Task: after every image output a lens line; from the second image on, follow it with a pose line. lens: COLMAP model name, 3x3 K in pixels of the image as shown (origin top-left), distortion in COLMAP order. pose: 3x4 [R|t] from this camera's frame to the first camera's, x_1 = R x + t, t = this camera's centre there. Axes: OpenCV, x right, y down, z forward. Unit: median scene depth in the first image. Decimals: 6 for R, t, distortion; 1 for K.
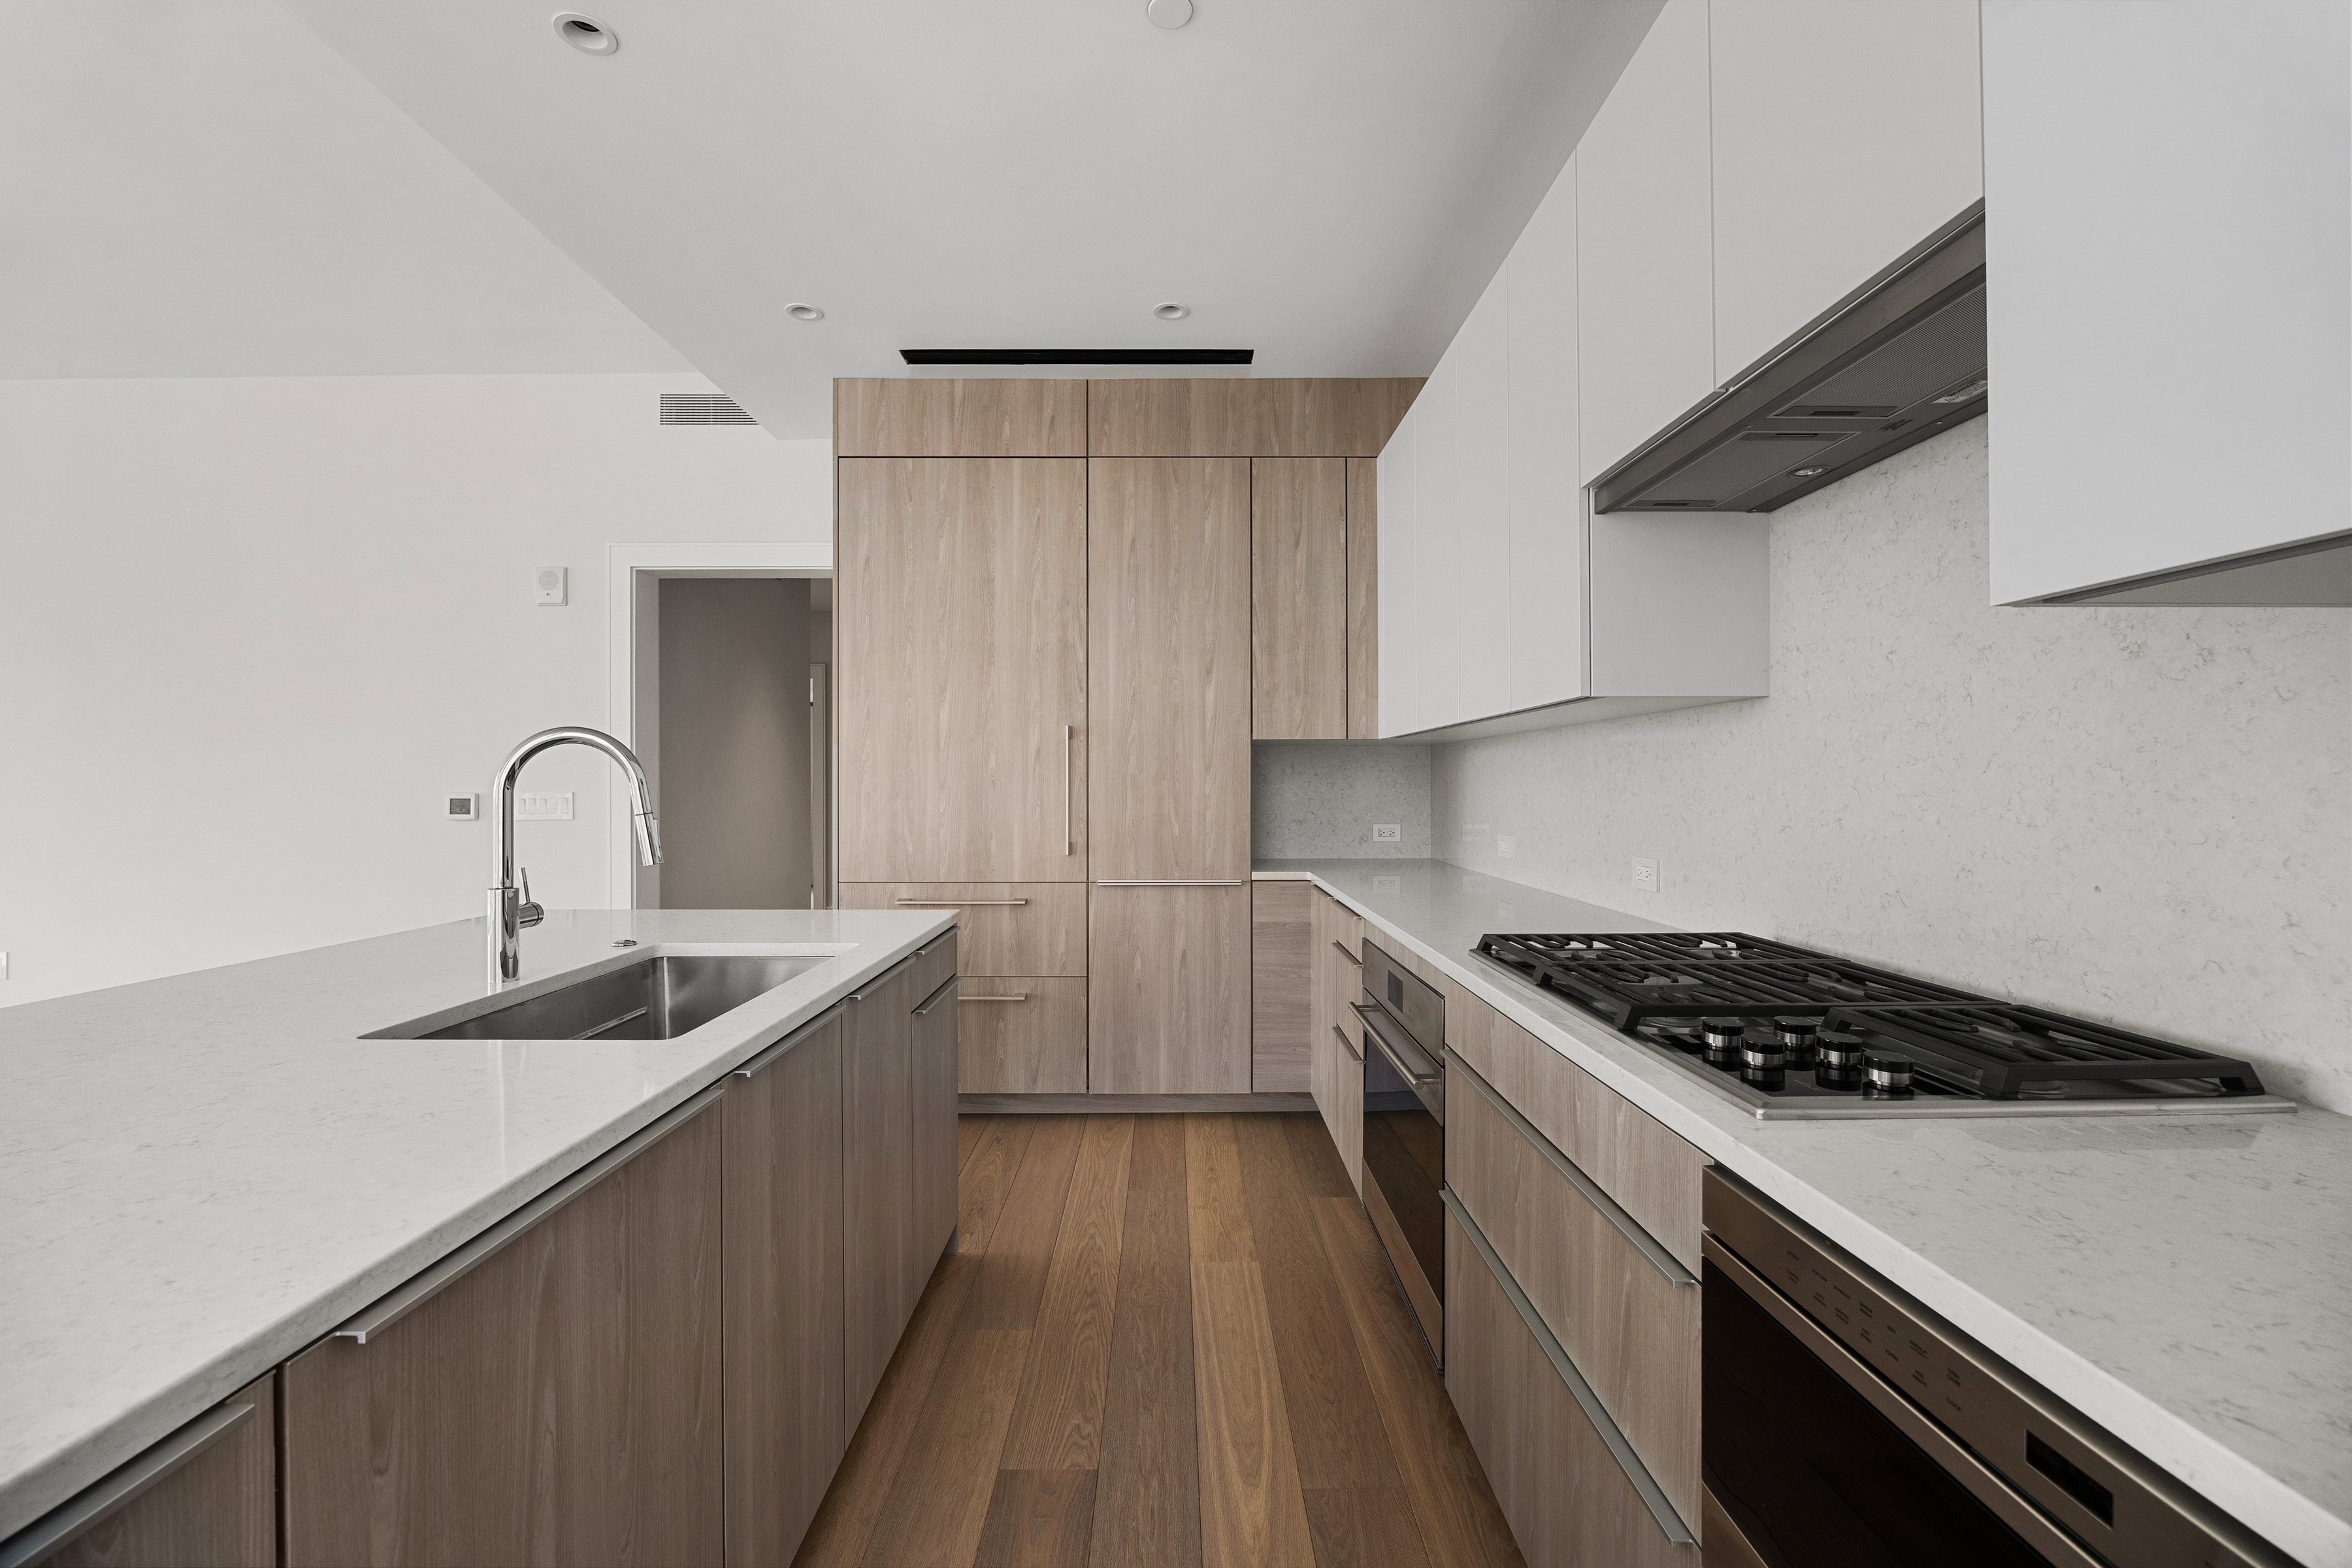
lens RADIAL K [[975.0, 0, 1172.1], [0, 975.0, 788.5], [0, 0, 1]] dist [-0.016038, 0.000353]
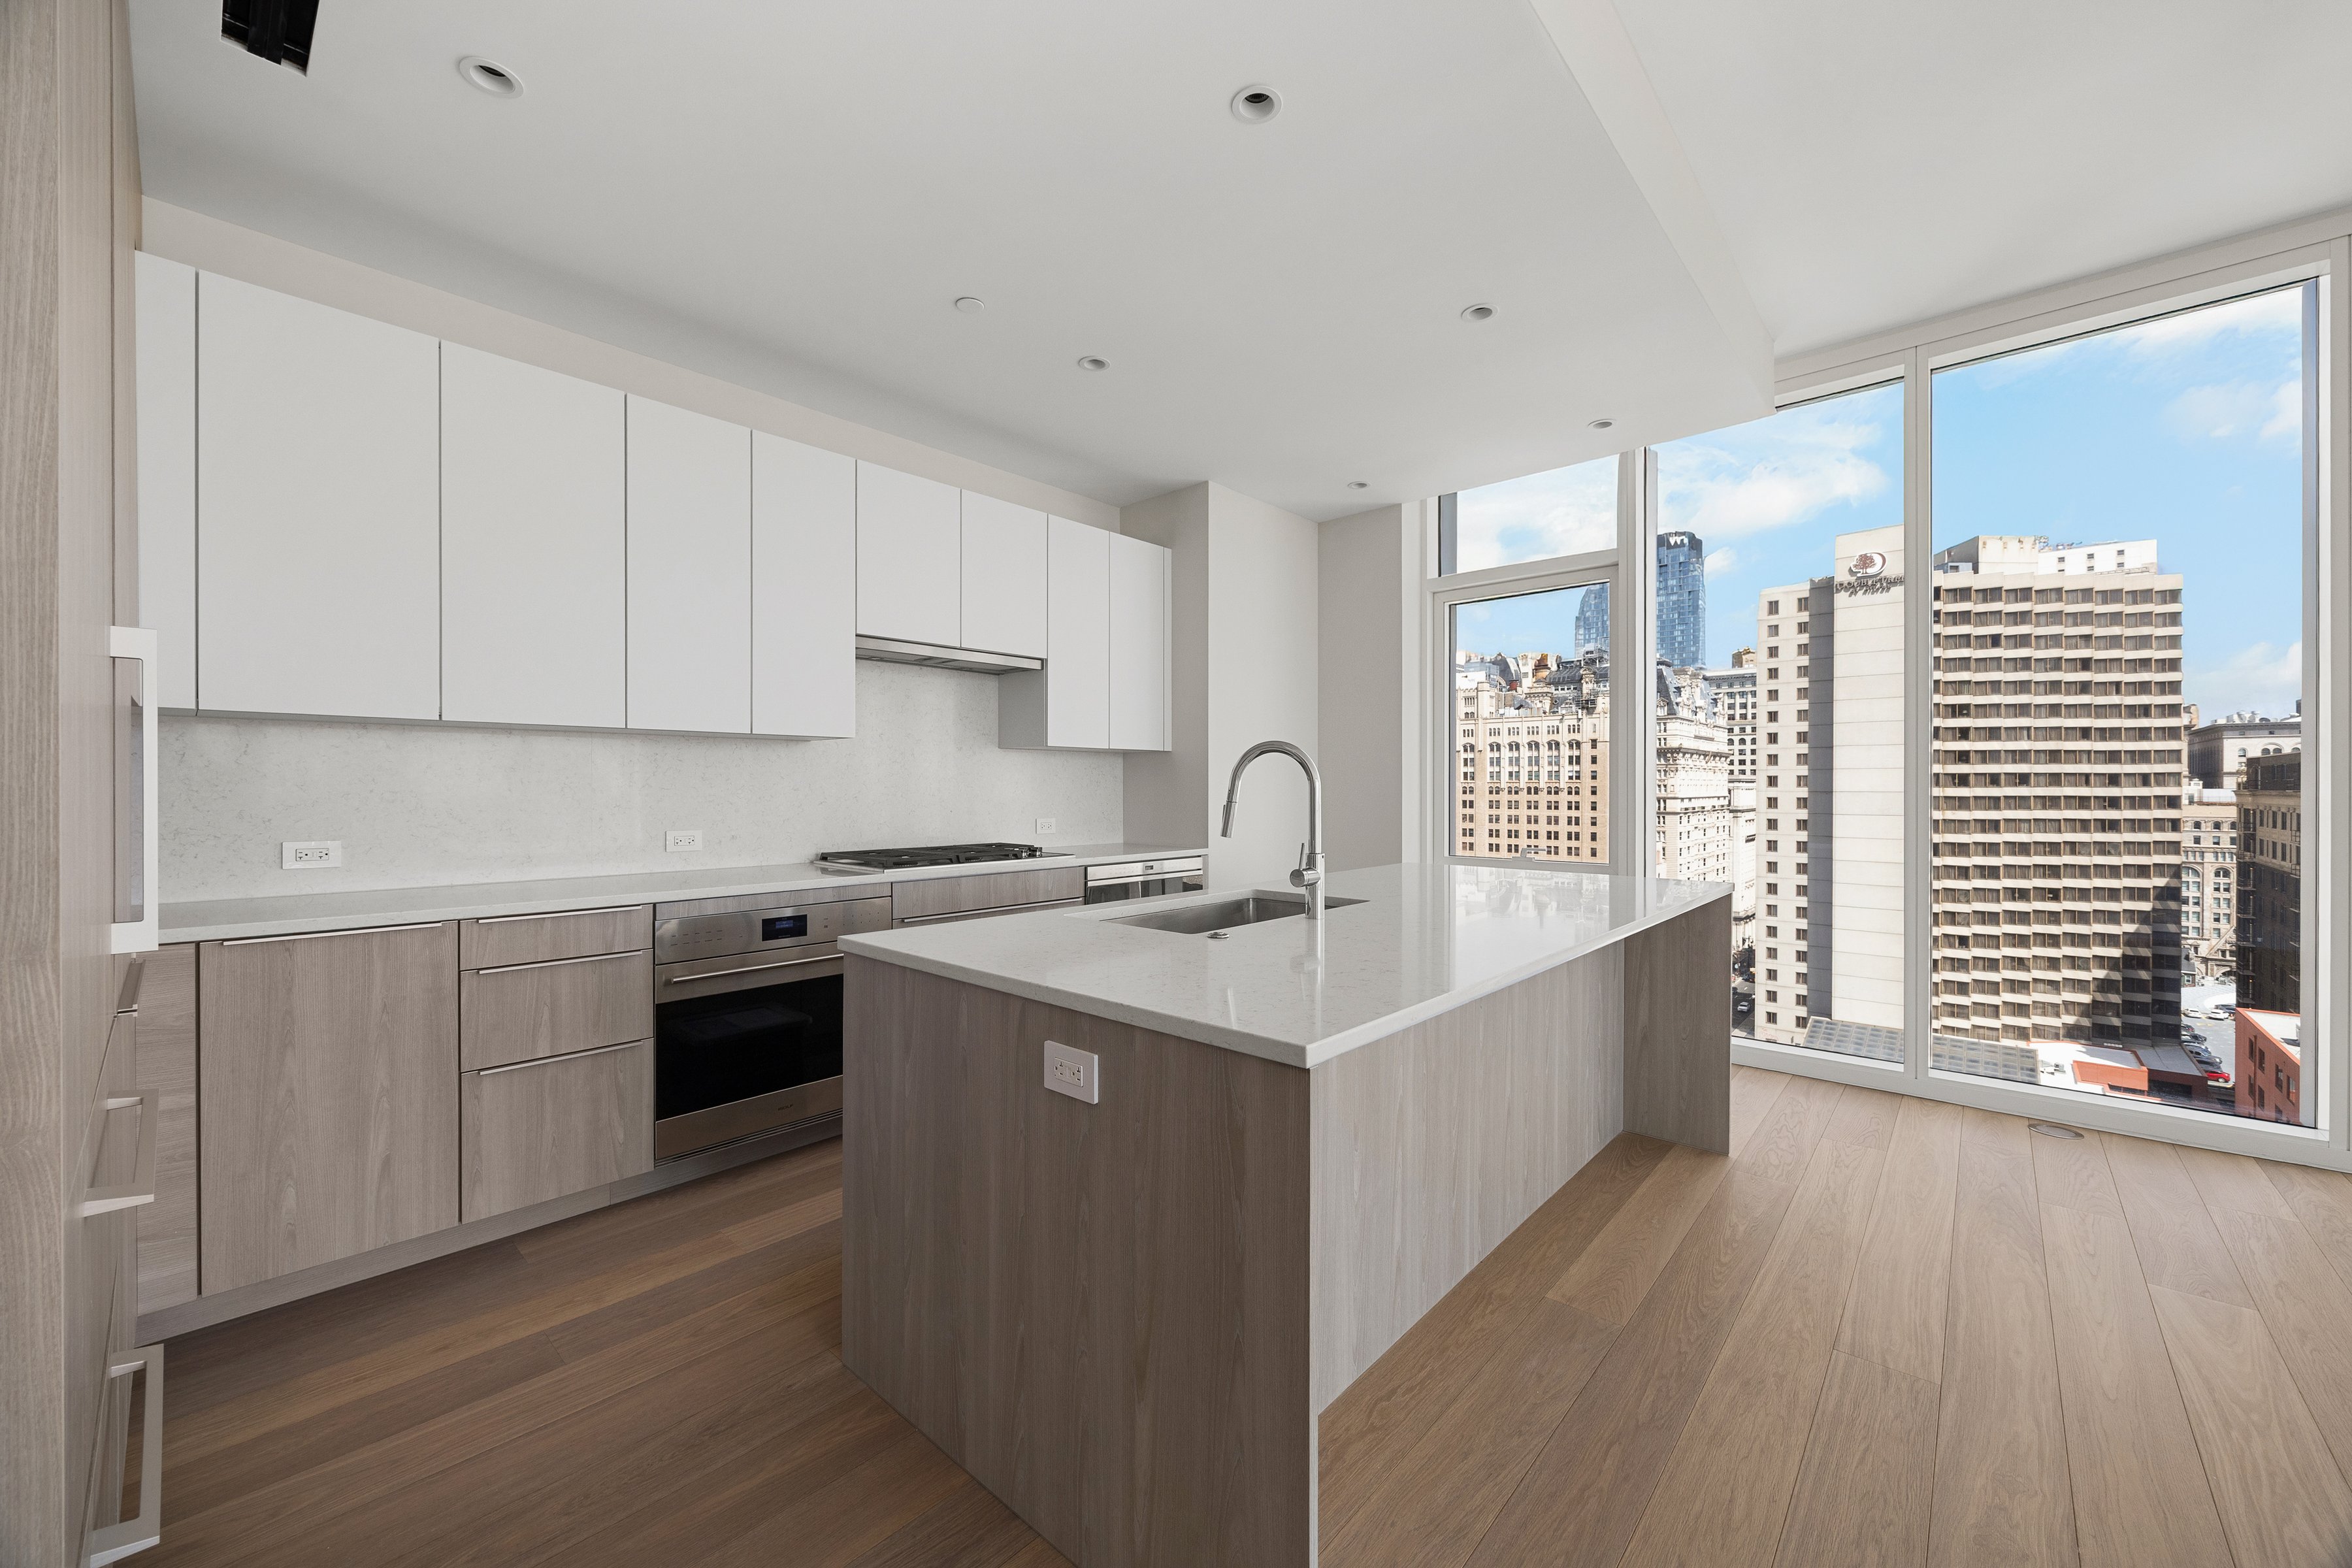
lens RADIAL K [[907.5, 0, 1173.9], [0, 907.5, 789.0], [0, 0, 1]] dist [-0.000820, -0.000445]
pose [[-0.740400, -0.002257, 0.672163, -0.814761], [-0.000487, 0.999996, 0.002822, 0.001939], [-0.672167, 0.001762, -0.740398, 1.209402]]
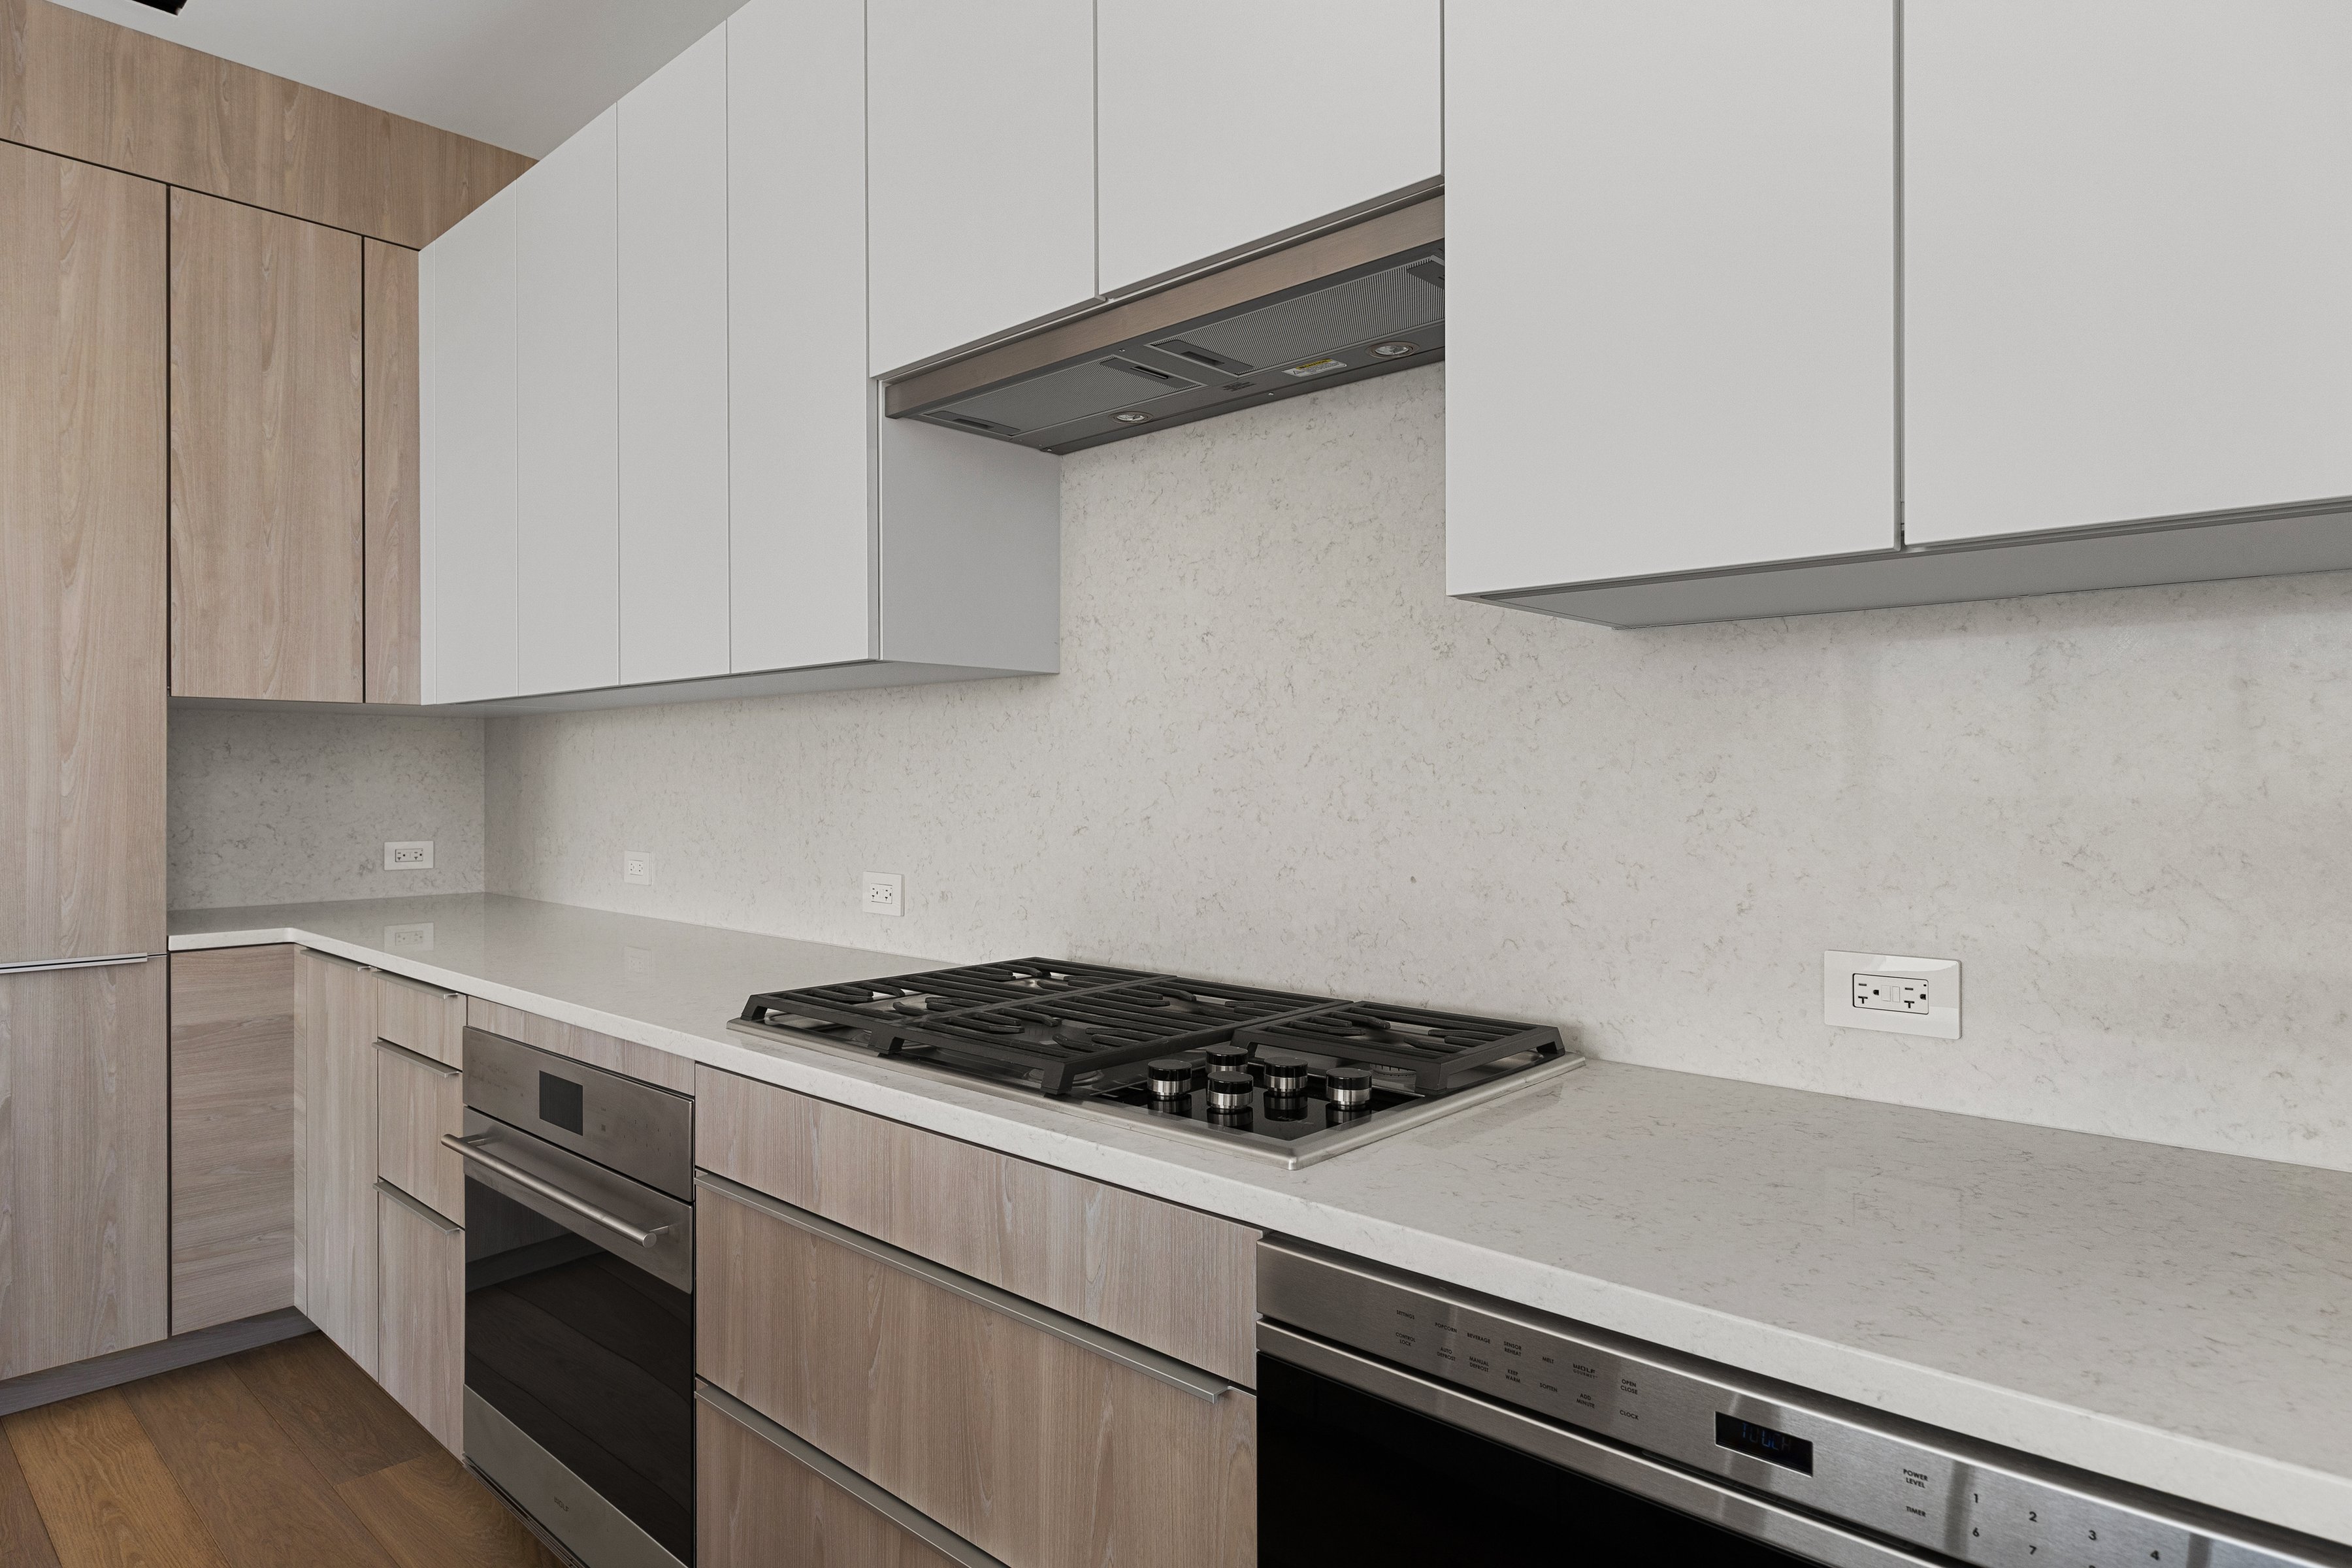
lens RADIAL K [[1325.6, 0, 1177.5], [0, 1325.6, 778.9], [0, 0, 1]] dist [-0.000387, -0.001205]
pose [[0.678745, 0.001195, 0.734373, -0.100669], [0.001816, 0.999993, -0.003306, 0.000327], [-0.734372, 0.003577, 0.678738, 0.088182]]
